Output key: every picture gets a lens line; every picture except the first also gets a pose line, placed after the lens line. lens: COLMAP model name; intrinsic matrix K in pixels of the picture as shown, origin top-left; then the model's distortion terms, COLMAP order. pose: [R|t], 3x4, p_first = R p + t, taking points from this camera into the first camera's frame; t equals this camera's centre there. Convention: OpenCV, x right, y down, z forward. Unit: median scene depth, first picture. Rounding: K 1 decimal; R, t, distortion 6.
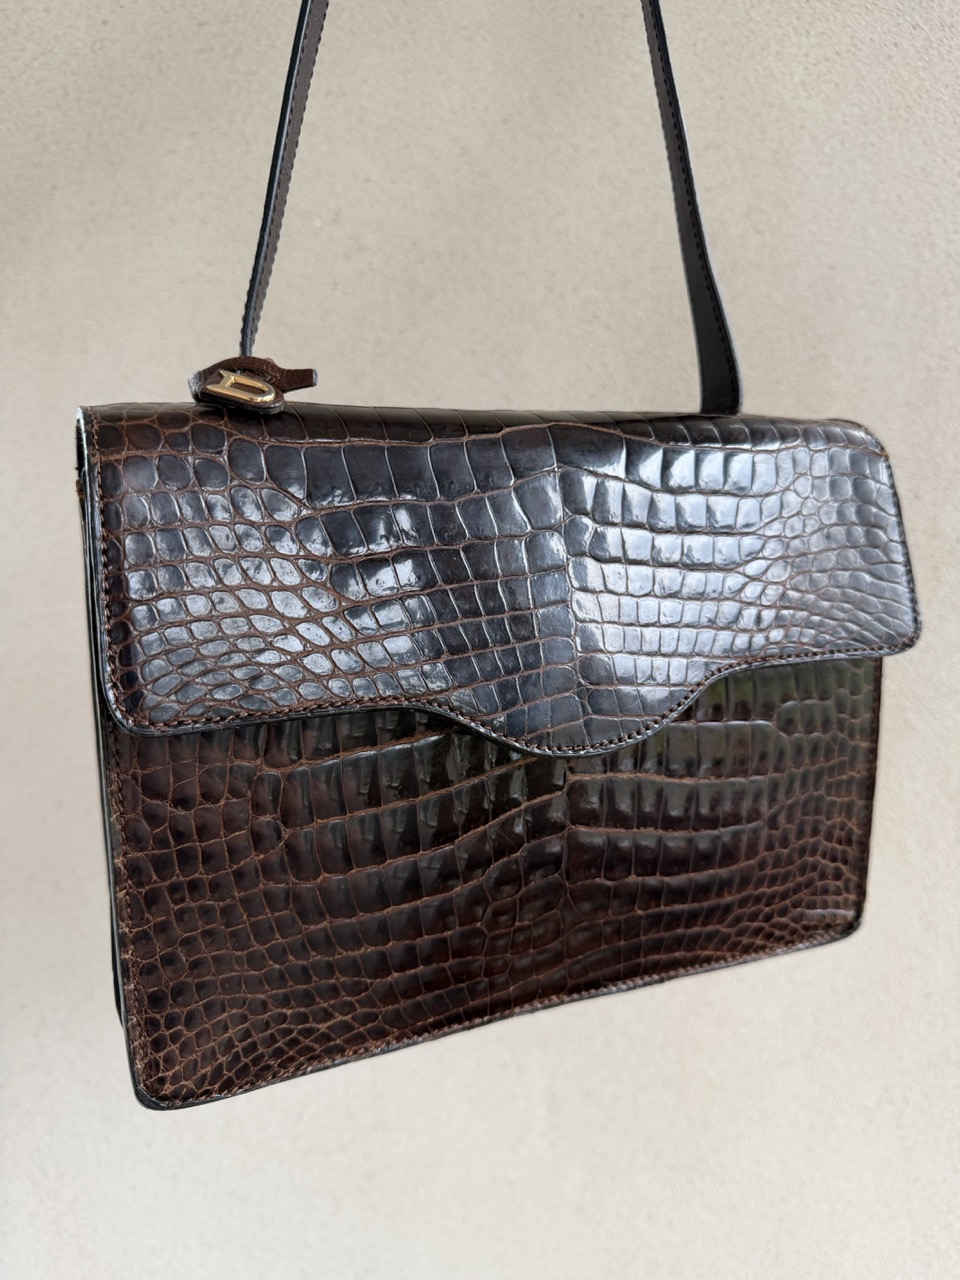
lens RADIAL K [[989.5, 0, 540.2], [0, 989.5, 638.1], [0, 0, 1]] dist [-0.049806, -0.001894]
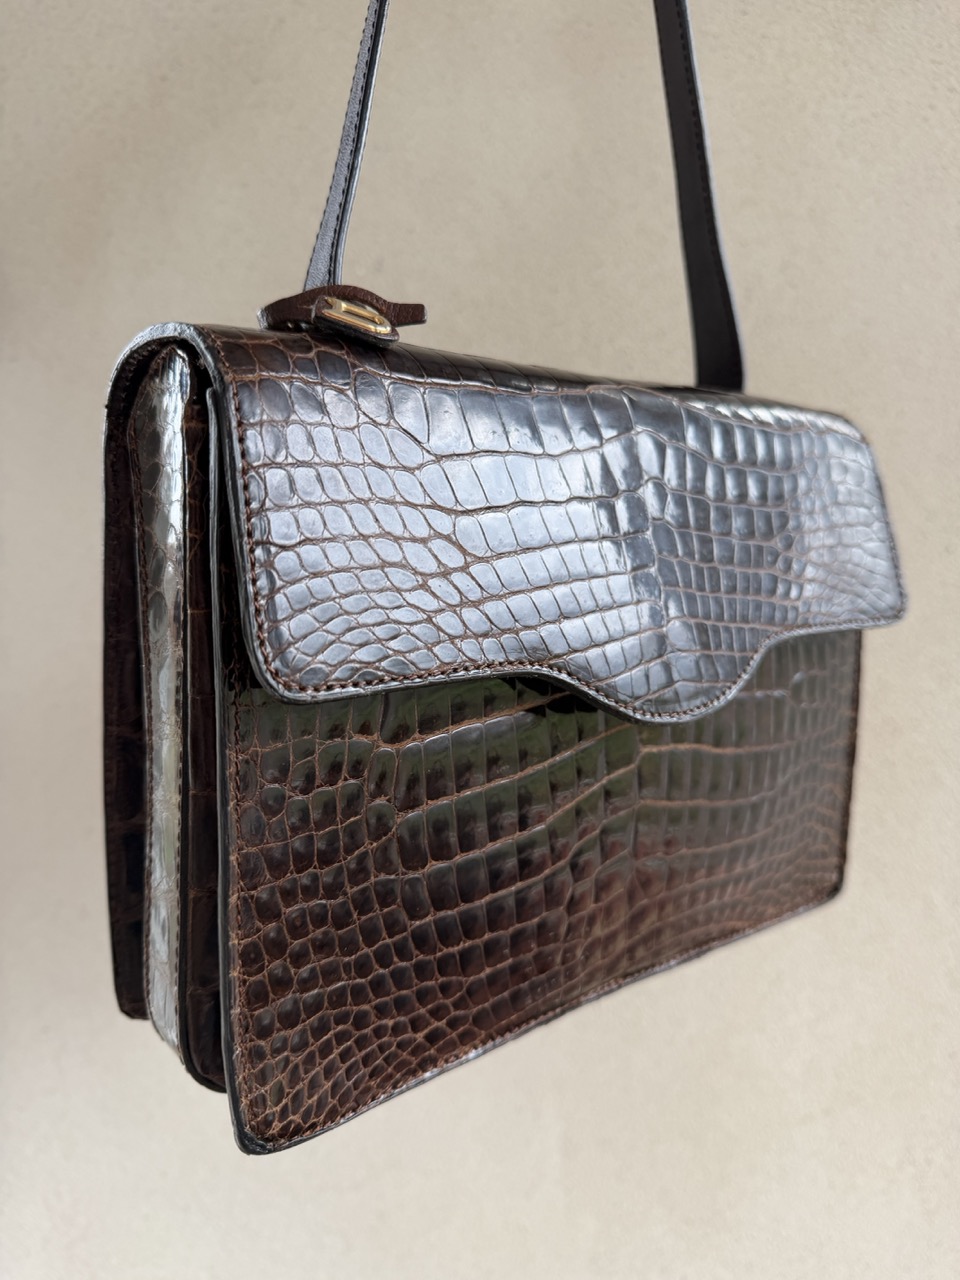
lens RADIAL K [[989.5, 0, 540.2], [0, 989.5, 638.1], [0, 0, 1]] dist [-0.049806, -0.001894]
pose [[0.959758, -0.018716, 0.280203, -0.388949], [0.027021, 0.999302, -0.025806, 0.063362], [-0.279524, 0.032339, 0.959594, 0.102732]]
